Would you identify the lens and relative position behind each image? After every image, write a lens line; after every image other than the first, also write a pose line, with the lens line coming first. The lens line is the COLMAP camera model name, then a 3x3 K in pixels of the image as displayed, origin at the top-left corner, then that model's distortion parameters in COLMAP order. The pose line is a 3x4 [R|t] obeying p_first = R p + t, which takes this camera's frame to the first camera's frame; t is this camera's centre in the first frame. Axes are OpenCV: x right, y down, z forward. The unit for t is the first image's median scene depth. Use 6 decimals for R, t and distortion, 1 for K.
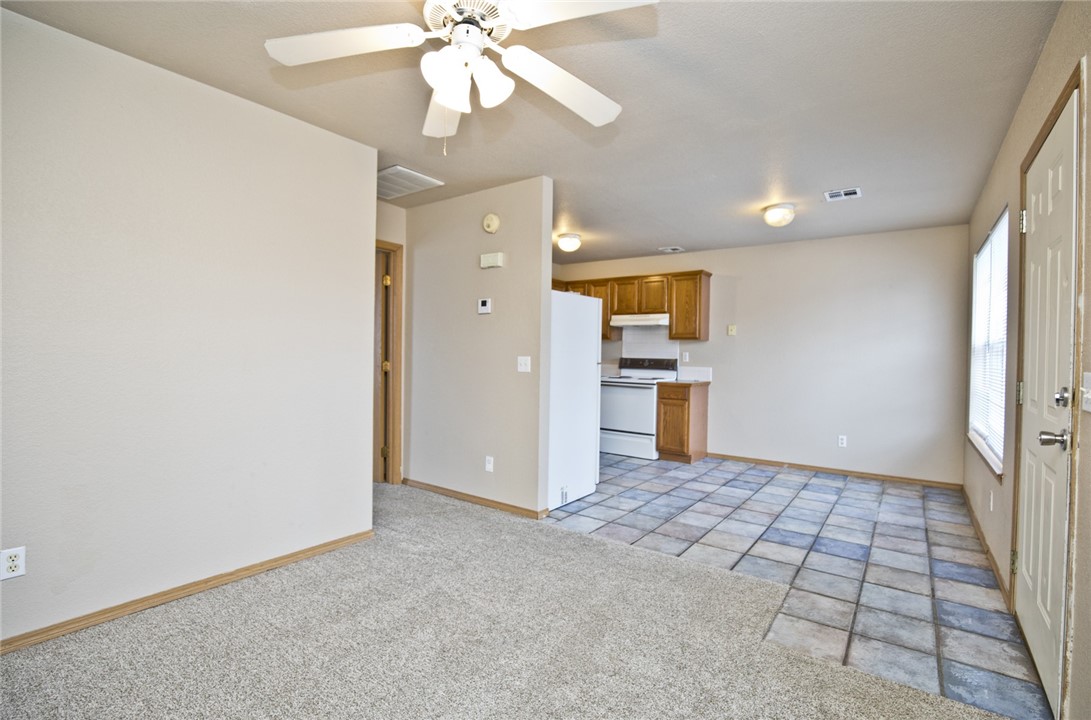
lens RADIAL K [[504.4, 0, 545.5], [0, 504.4, 360.0], [0, 0, 1]] dist [-0.048925, 0.010706]
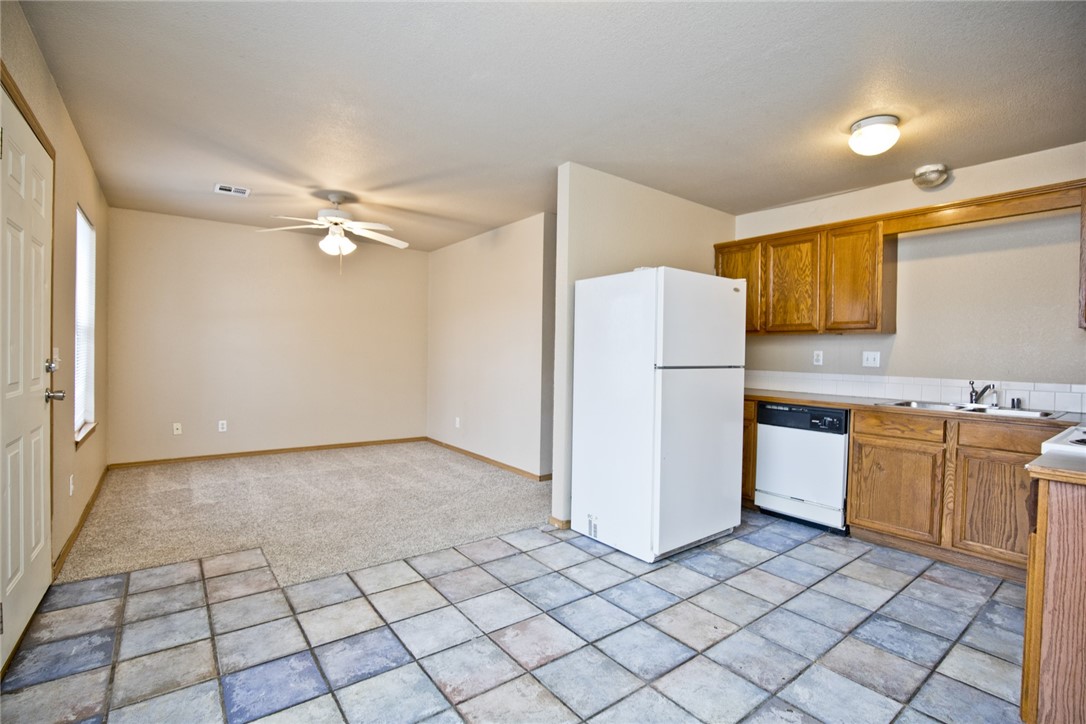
lens RADIAL K [[499.3, 0, 551.0], [0, 499.3, 361.5], [0, 0, 1]] dist [-0.039623, 0.008534]
pose [[-0.267479, -0.004488, -0.963553, 0.759306], [-0.036306, 0.999326, 0.005424, 0.000270], [0.962880, 0.036433, -0.267461, 1.040848]]
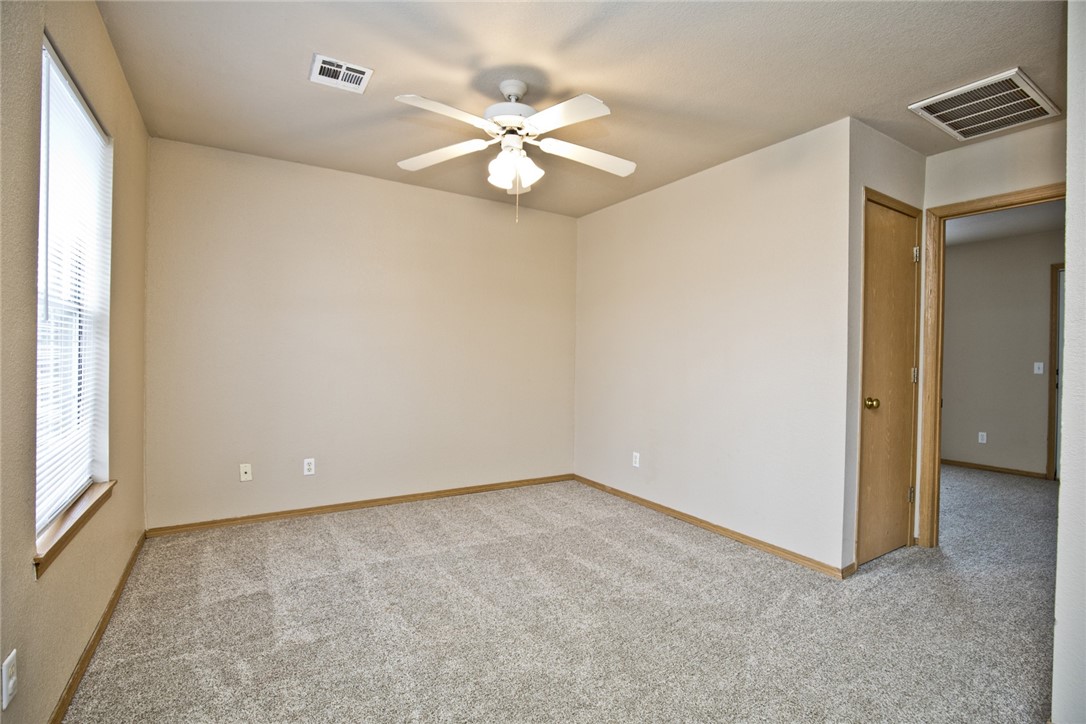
lens RADIAL K [[499.3, 0, 551.0], [0, 499.3, 361.5], [0, 0, 1]] dist [-0.039623, 0.008534]
pose [[-0.356428, -0.010893, -0.934259, 0.390250], [-0.035378, 0.999372, 0.001844, 0.005404], [0.933653, 0.033710, -0.356590, 0.546045]]
